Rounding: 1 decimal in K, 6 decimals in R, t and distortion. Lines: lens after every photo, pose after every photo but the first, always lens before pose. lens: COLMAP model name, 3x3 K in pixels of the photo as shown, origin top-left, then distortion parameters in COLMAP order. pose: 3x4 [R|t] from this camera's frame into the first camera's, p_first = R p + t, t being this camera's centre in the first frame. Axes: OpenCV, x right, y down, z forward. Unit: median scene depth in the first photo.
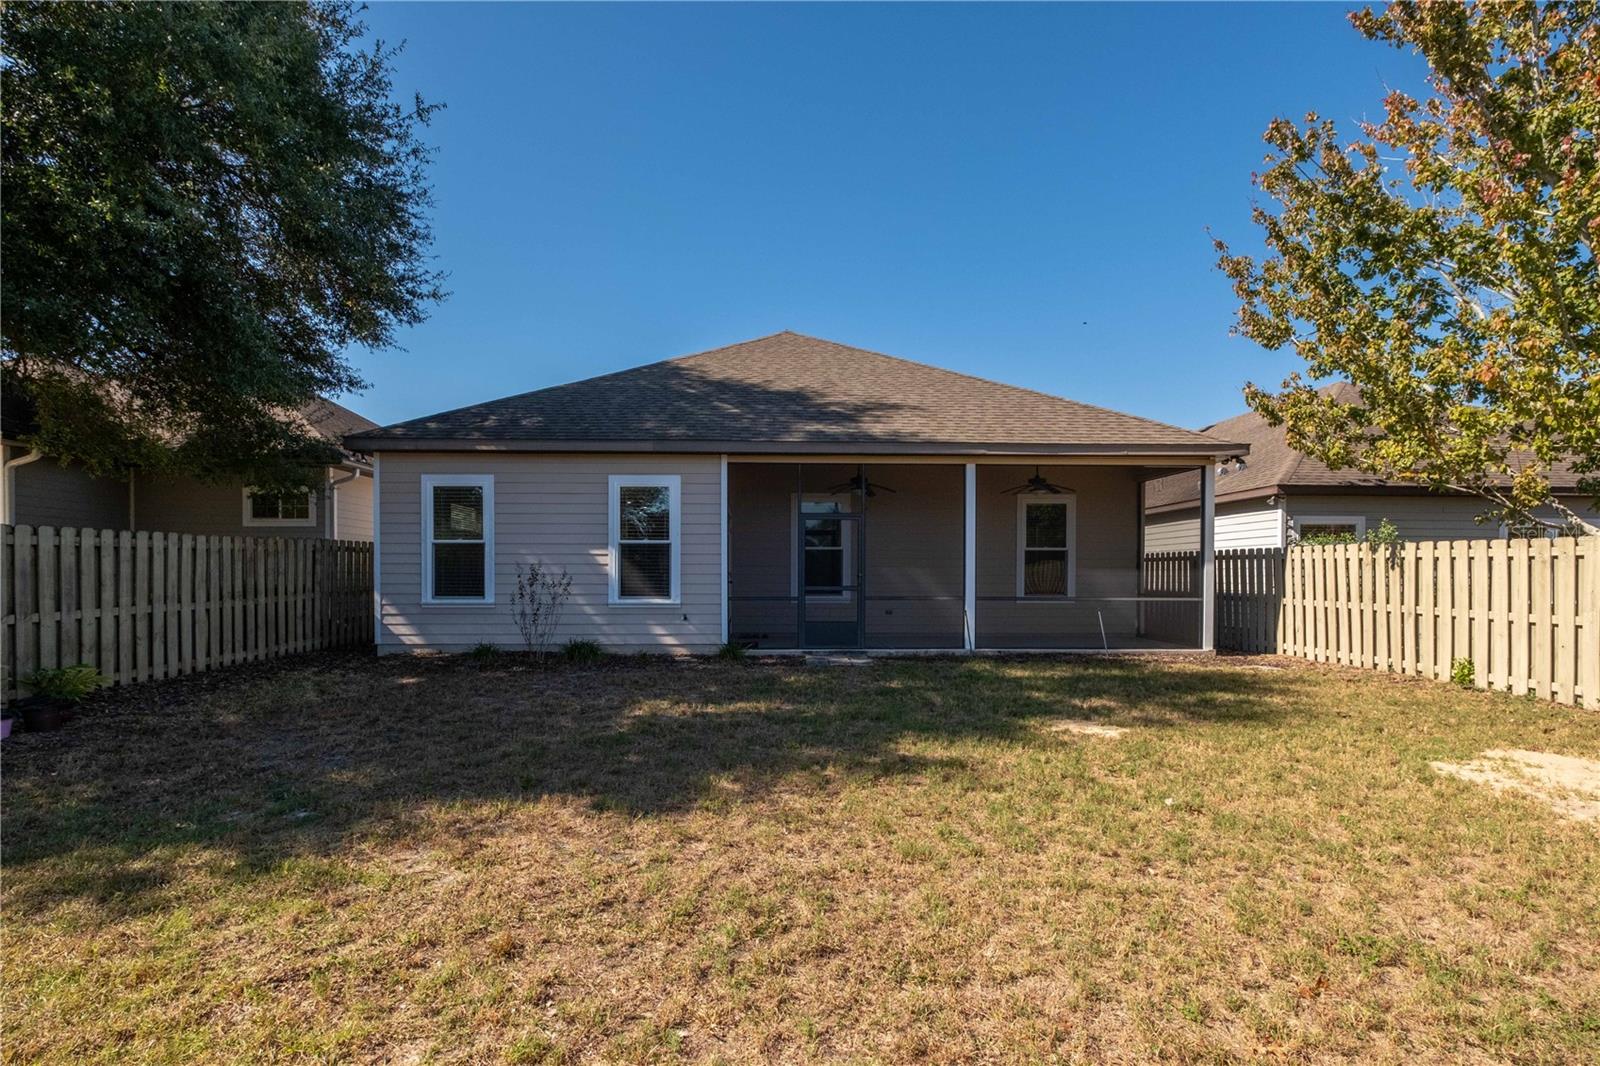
lens RADIAL K [[702.4, 0, 769.7], [0, 702.4, 578.6], [0, 0, 1]] dist [-0.001952, -0.000544]
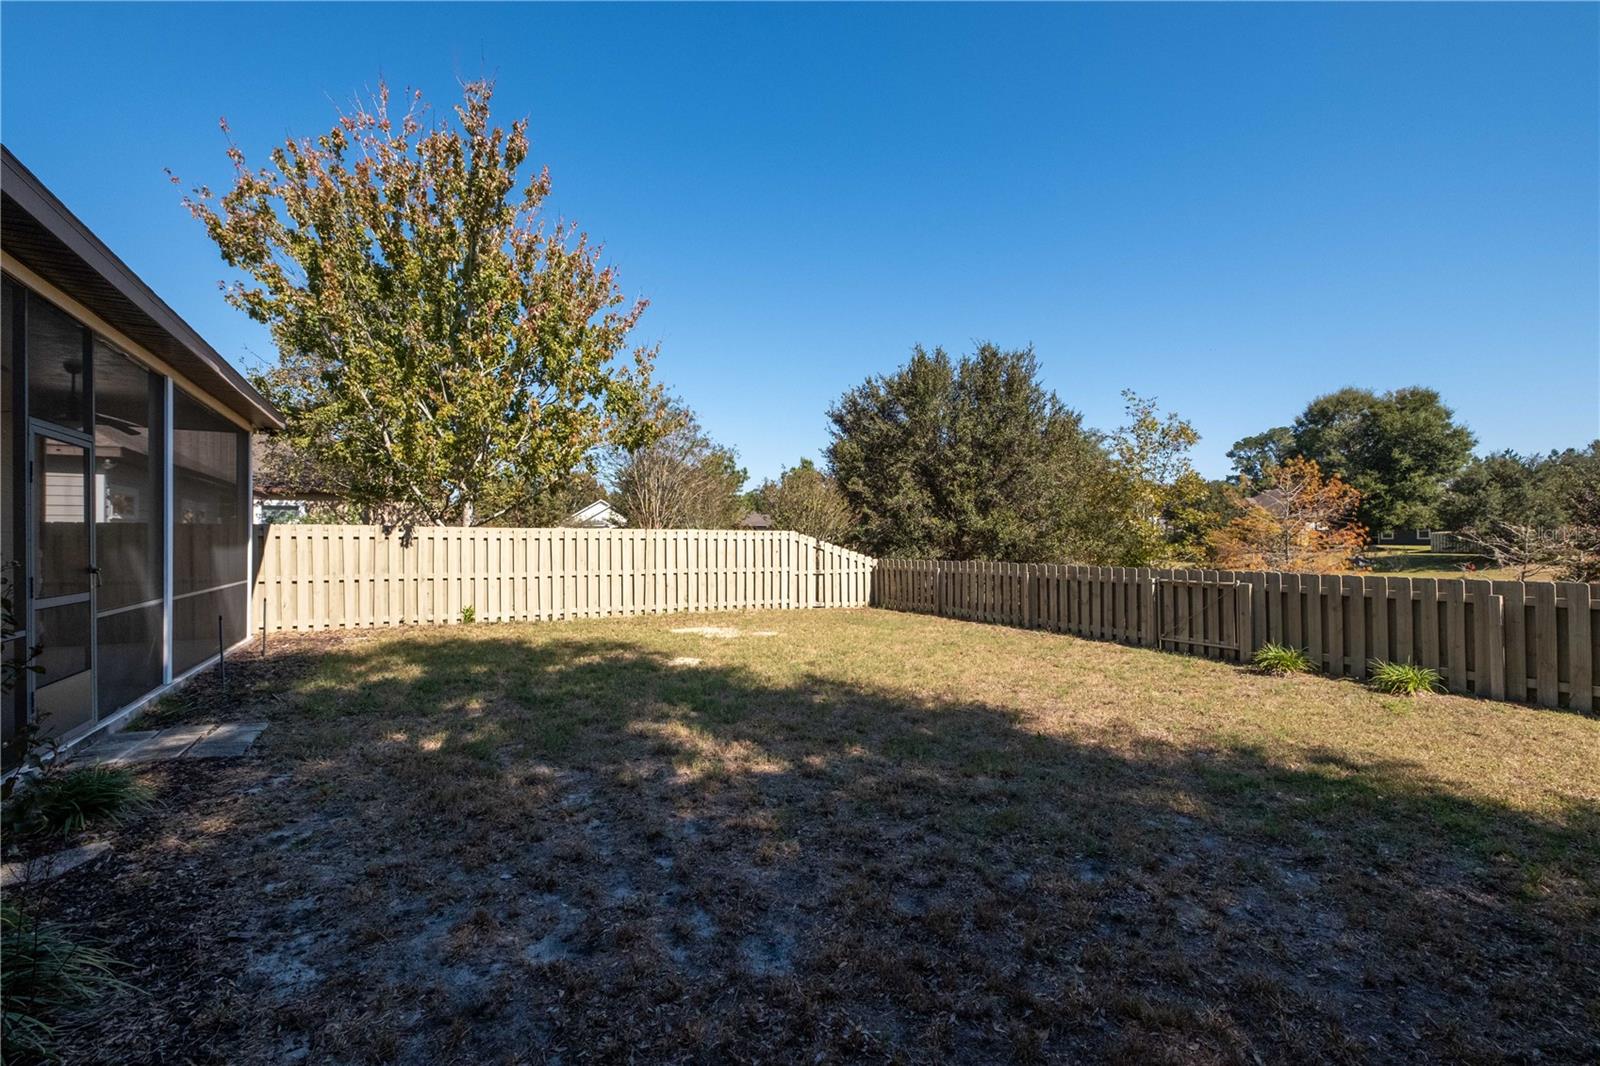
lens RADIAL K [[697.7, 0, 805.5], [0, 697.7, 529.0], [0, 0, 1]] dist [-0.000835, -0.000235]
pose [[-0.486330, 0.011665, 0.873697, -0.510859], [0.006326, 0.999932, -0.009829, -0.023245], [-0.873752, 0.000747, -0.486371, 0.825969]]
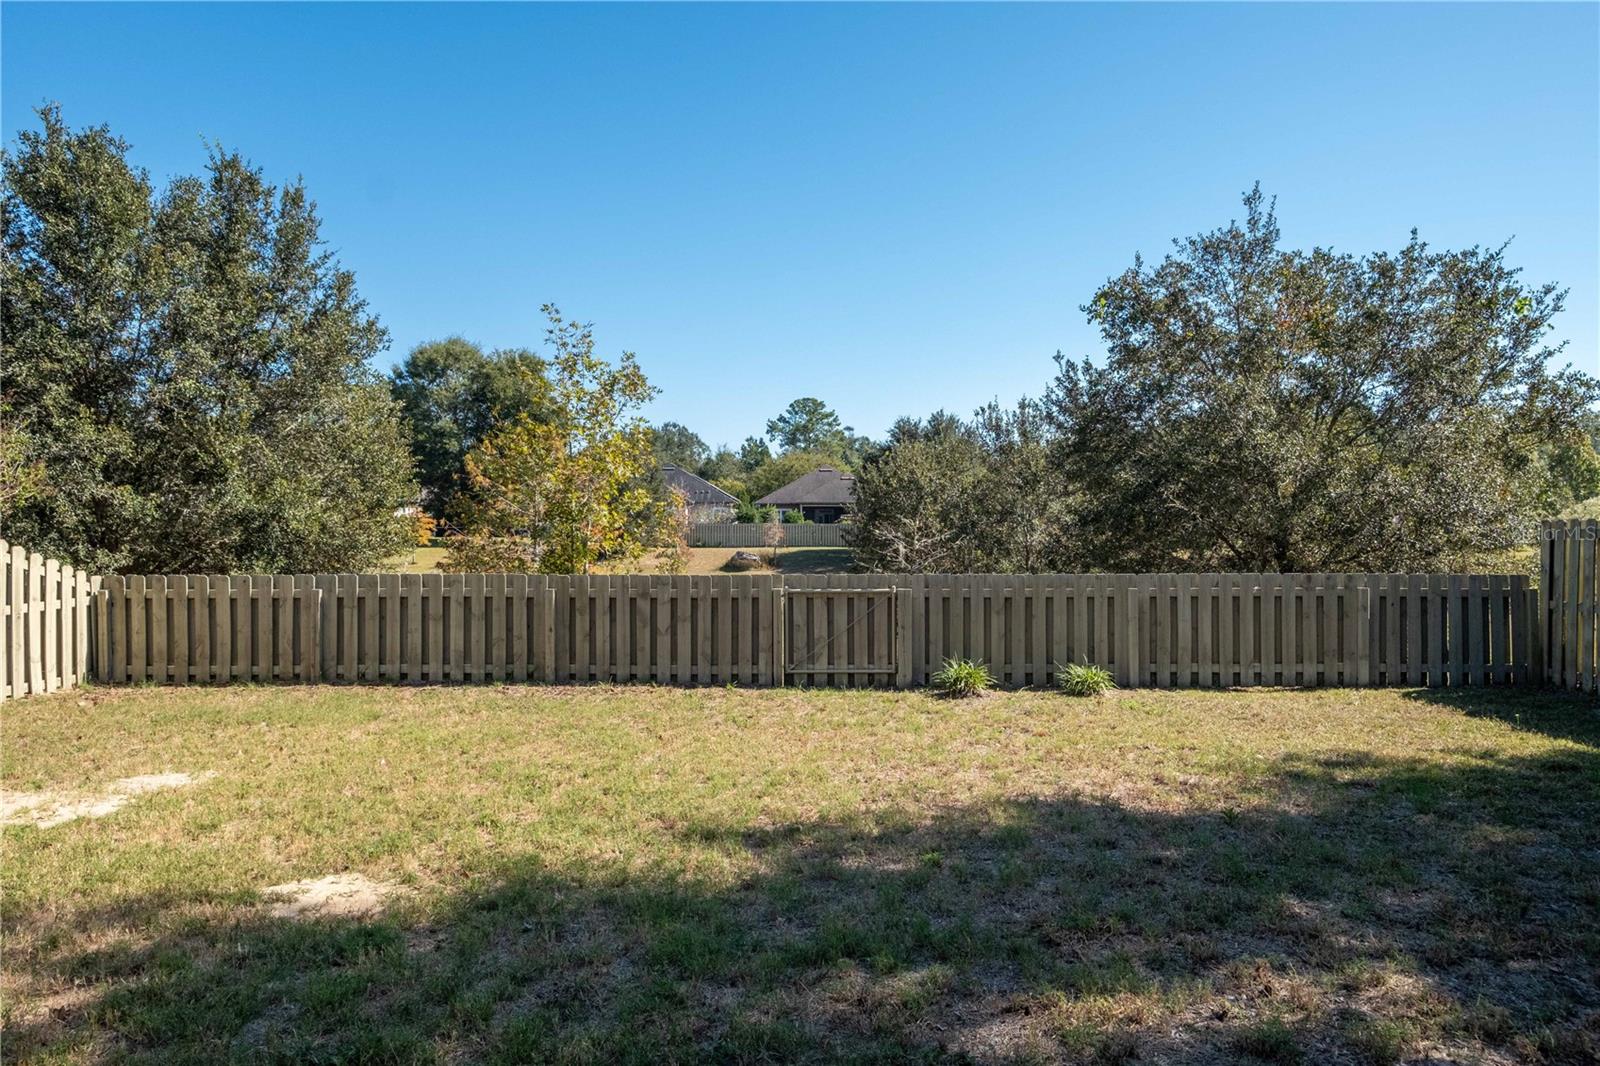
lens RADIAL K [[1051.1, 0, 813.9], [0, 1051.1, 533.6], [0, 0, 1]] dist [0.005730, 0.004209]
pose [[-0.999989, -0.003586, -0.002855, 0.075699], [-0.003617, 0.999934, 0.010914, -0.026616], [0.002816, 0.010924, -0.999936, 0.973542]]
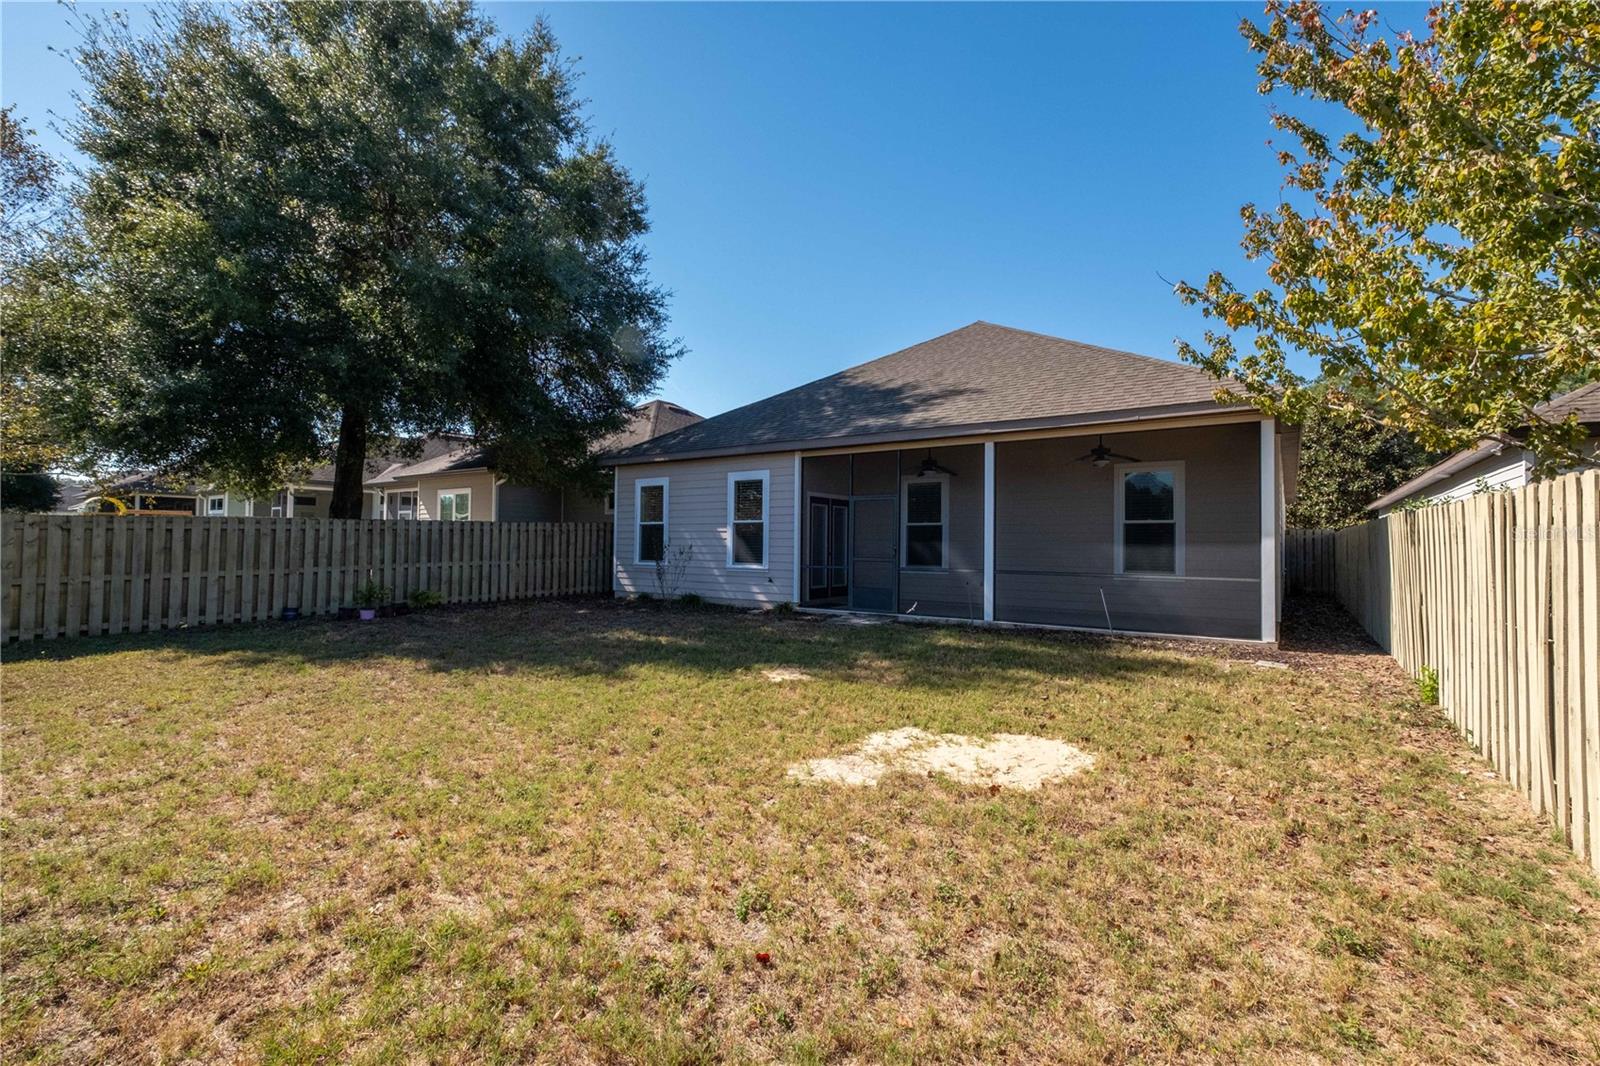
lens RADIAL K [[697.5, 0, 817.4], [0, 697.5, 534.7], [0, 0, 1]] dist [-0.001610, -0.000536]
pose [[0.813651, -0.003165, -0.581345, 0.690246], [-0.011260, 0.999712, -0.021203, -0.001572], [0.581244, 0.023798, 0.813381, 0.011813]]
